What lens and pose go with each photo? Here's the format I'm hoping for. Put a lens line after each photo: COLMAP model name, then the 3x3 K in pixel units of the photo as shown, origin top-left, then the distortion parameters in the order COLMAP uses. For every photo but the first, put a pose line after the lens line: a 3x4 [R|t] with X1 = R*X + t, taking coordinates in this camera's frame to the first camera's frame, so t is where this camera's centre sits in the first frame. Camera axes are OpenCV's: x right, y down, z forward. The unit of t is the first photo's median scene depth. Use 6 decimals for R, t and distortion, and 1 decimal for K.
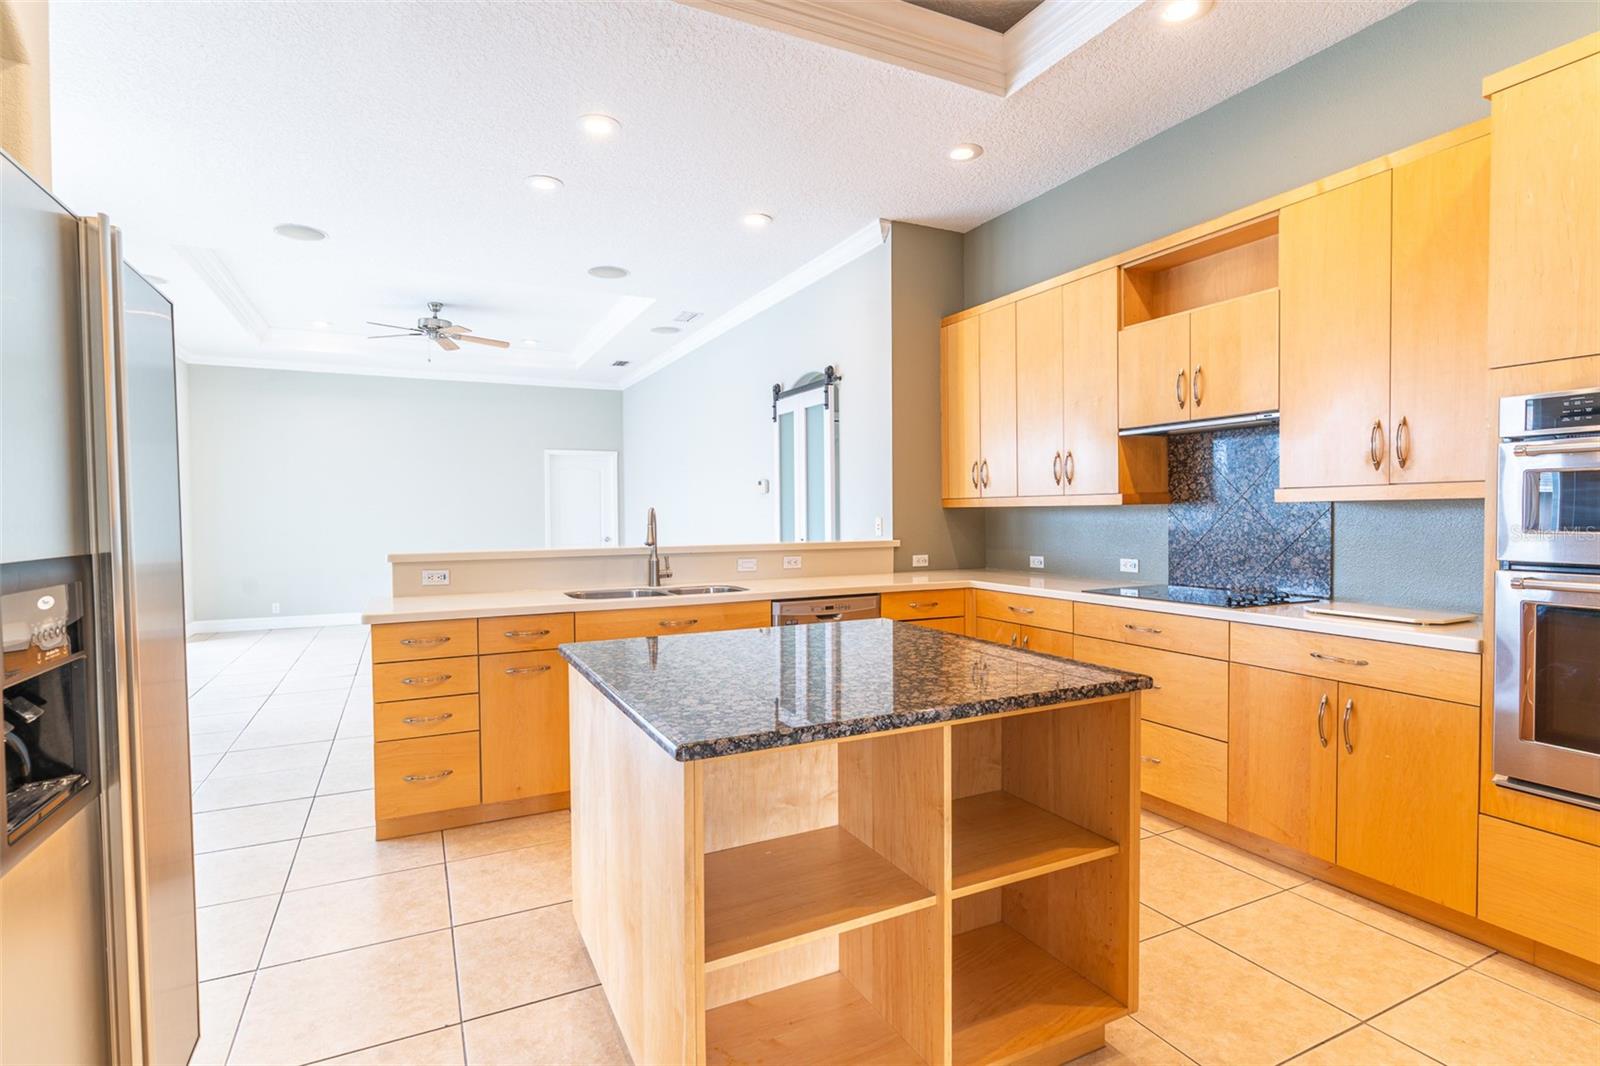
lens RADIAL K [[788.9, 0, 790.2], [0, 788.9, 530.7], [0, 0, 1]] dist [-0.006932, -0.000275]
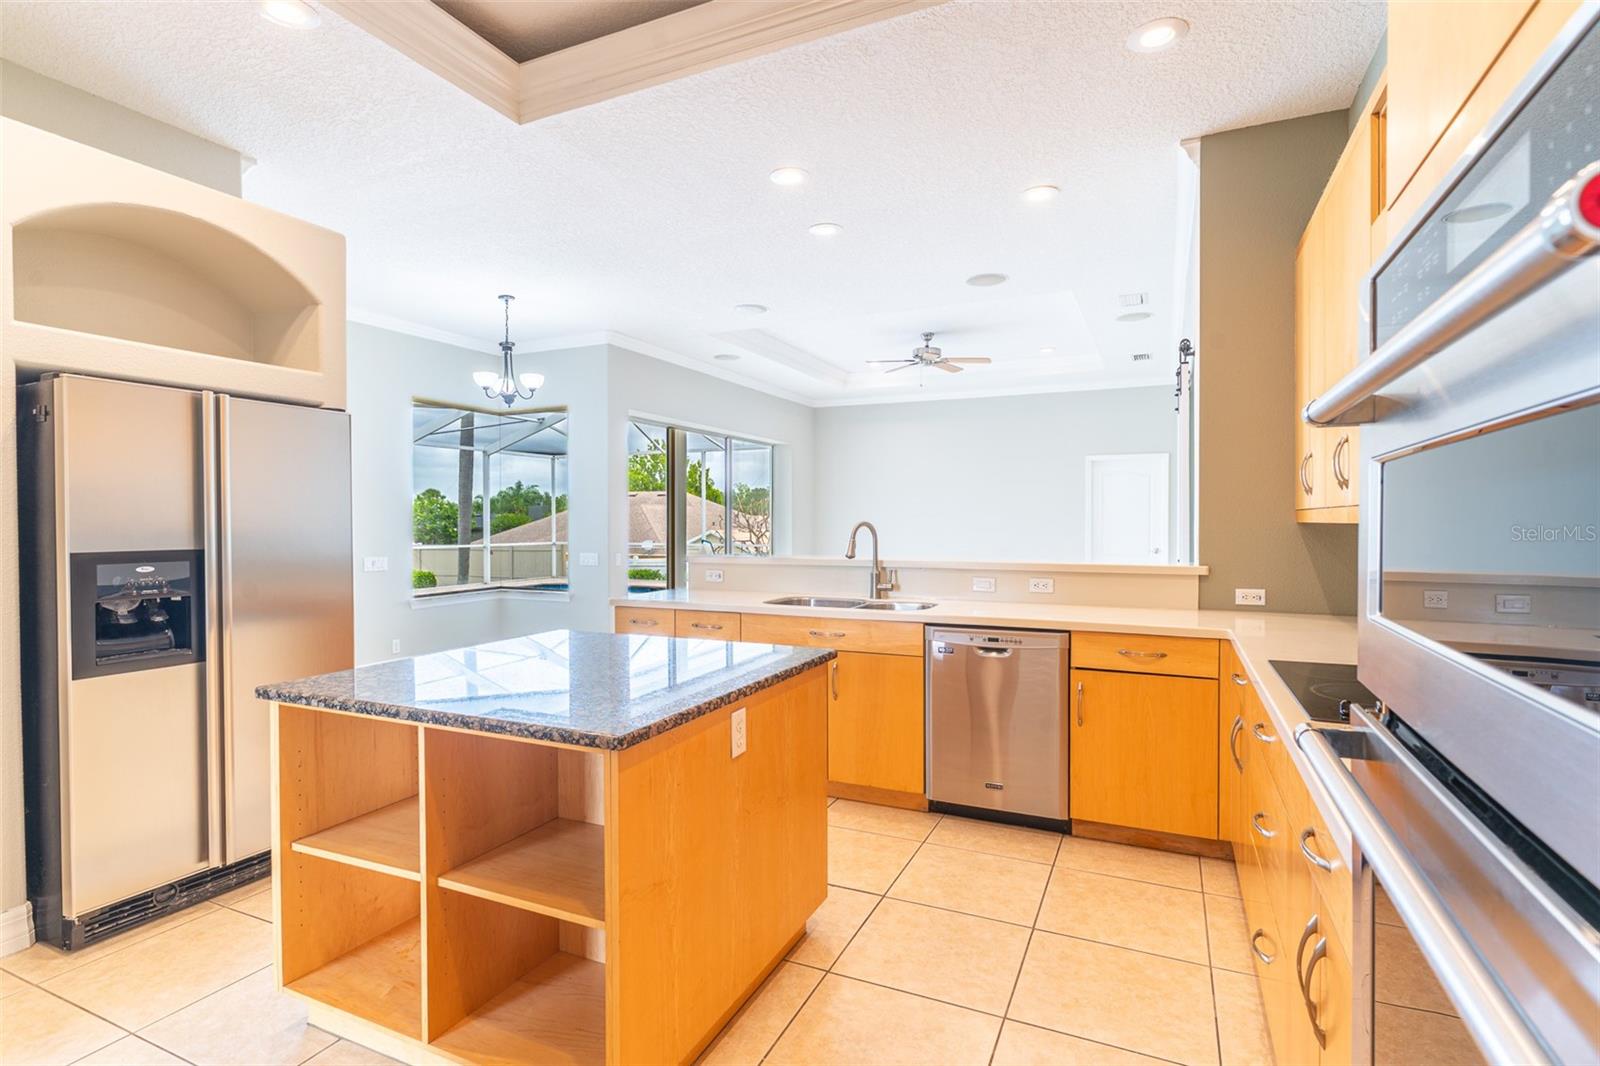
lens RADIAL K [[788.9, 0, 790.6], [0, 788.9, 533.1], [0, 0, 1]] dist [-0.006932, -0.000275]
pose [[0.625247, 0.019839, -0.780175, 0.469536], [-0.021512, 0.999735, 0.008182, -0.016769], [0.780130, 0.011667, 0.625508, 0.234513]]
